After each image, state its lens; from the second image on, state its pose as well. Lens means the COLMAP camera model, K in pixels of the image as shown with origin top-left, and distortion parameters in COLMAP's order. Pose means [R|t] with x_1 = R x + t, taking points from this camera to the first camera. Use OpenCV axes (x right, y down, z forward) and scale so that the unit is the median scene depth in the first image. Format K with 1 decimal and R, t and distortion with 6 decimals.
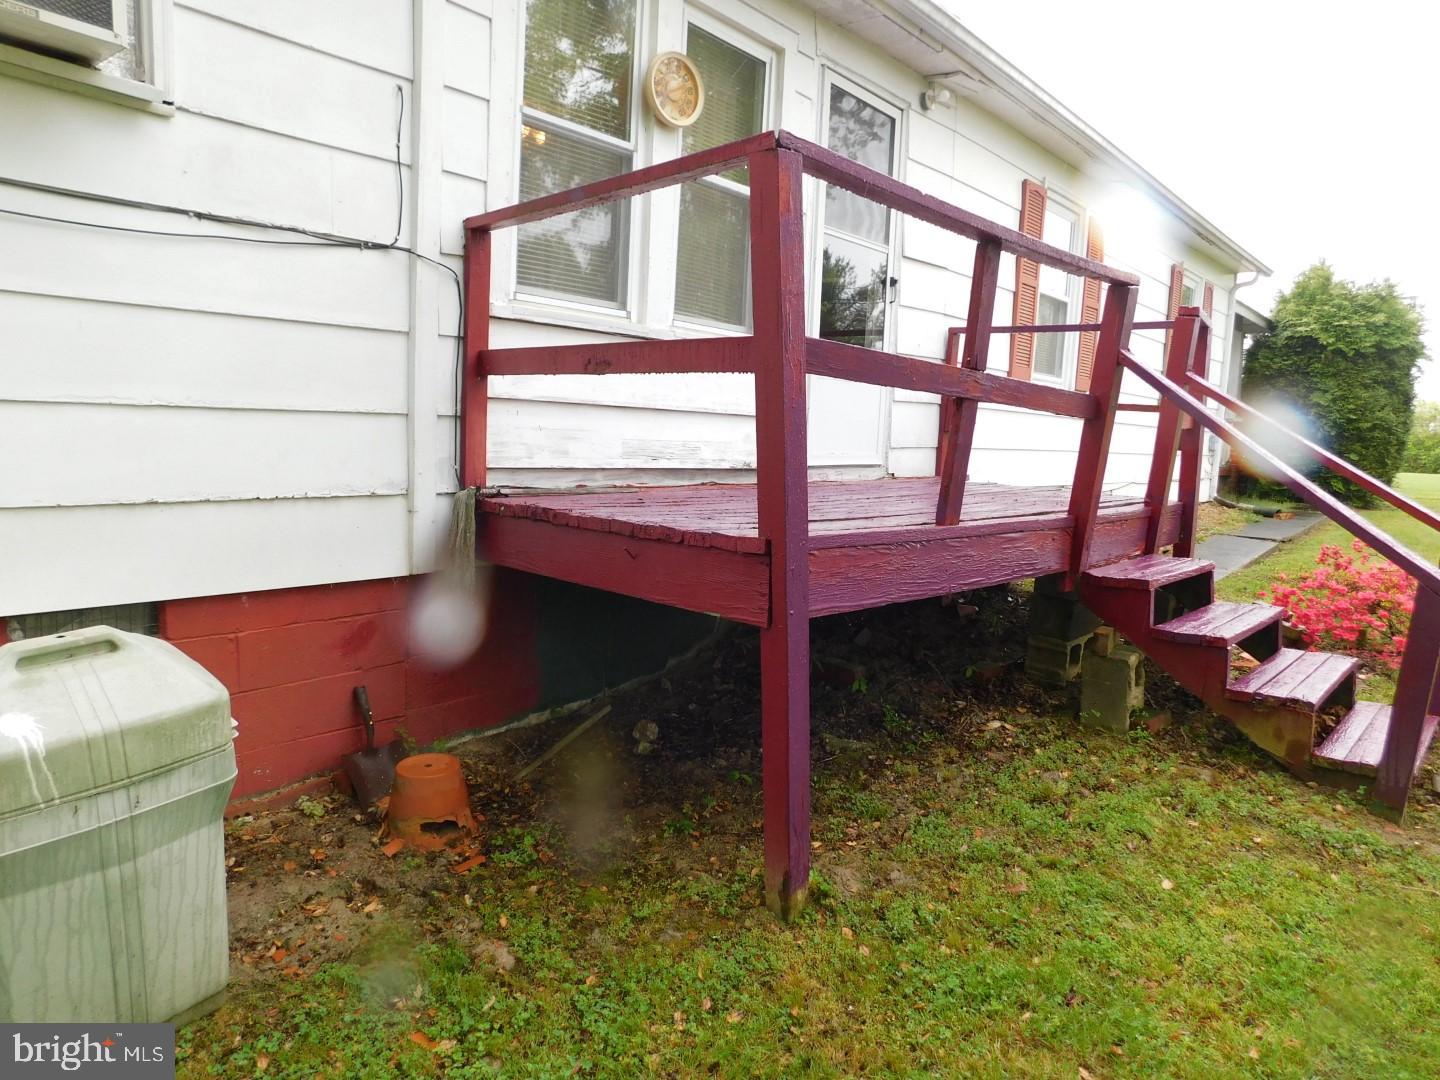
lens RADIAL K [[980.6, 0, 723.1], [0, 980.6, 543.6], [0, 0, 1]] dist [-0.039550, 0.033827]
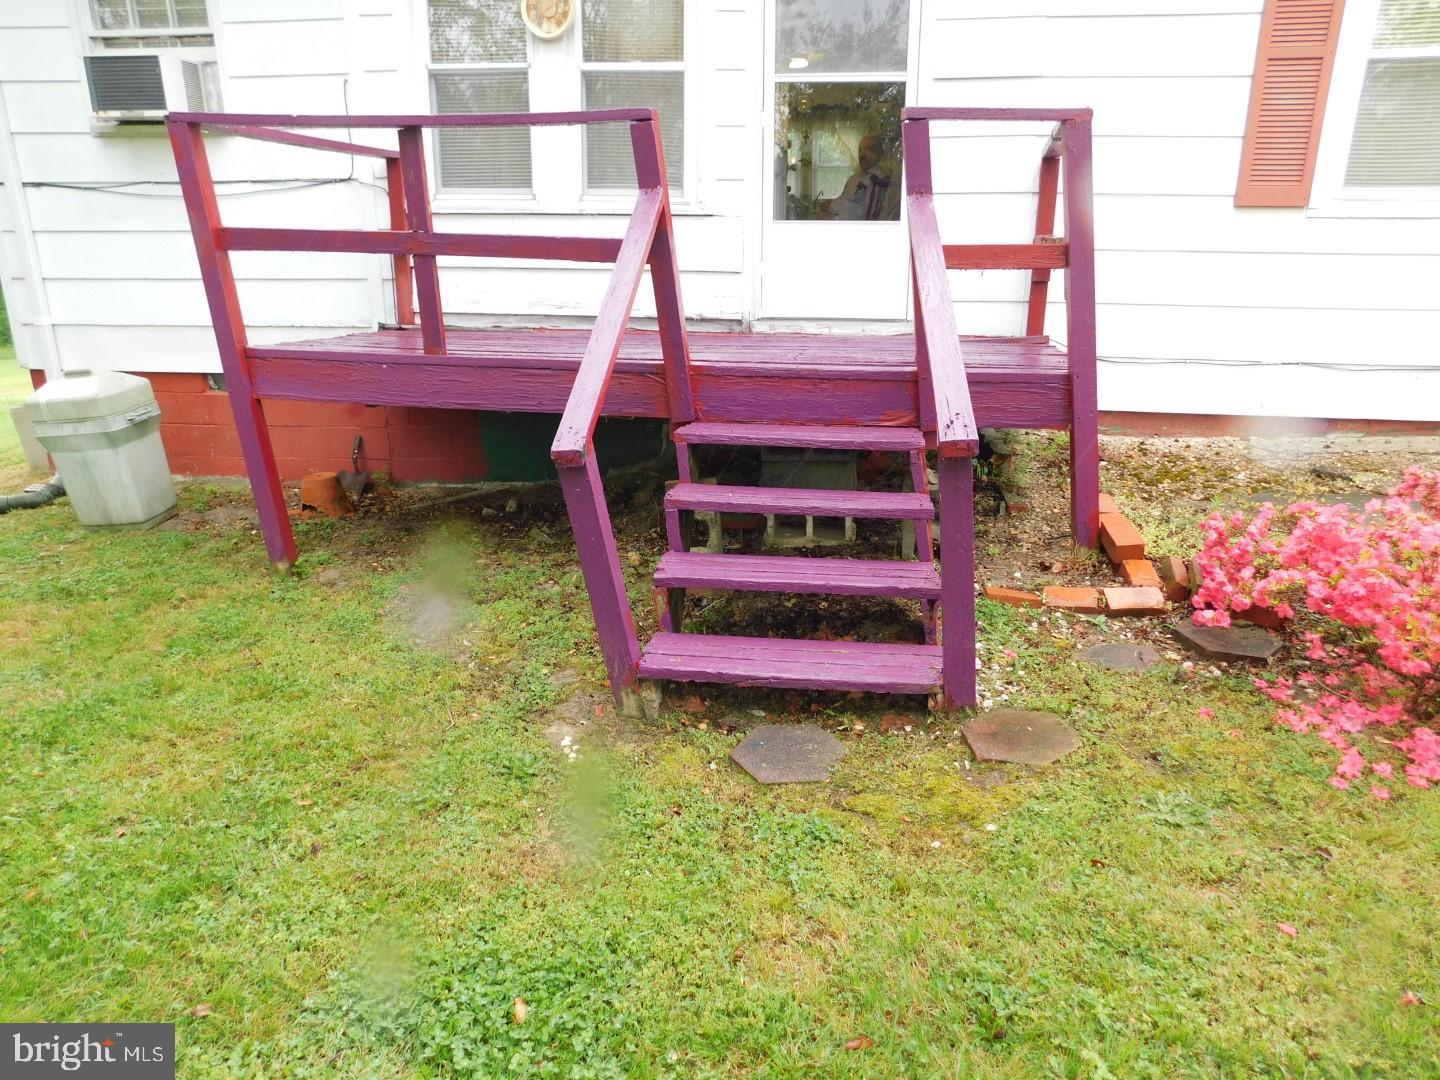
lens RADIAL K [[980.6, 0, 723.5], [0, 980.6, 537.0], [0, 0, 1]] dist [-0.039550, 0.033827]
pose [[0.520451, 0.190080, -0.832467, 1.502715], [-0.090067, 0.981691, 0.167844, -0.031653], [0.849128, -0.012377, 0.528041, 0.628438]]
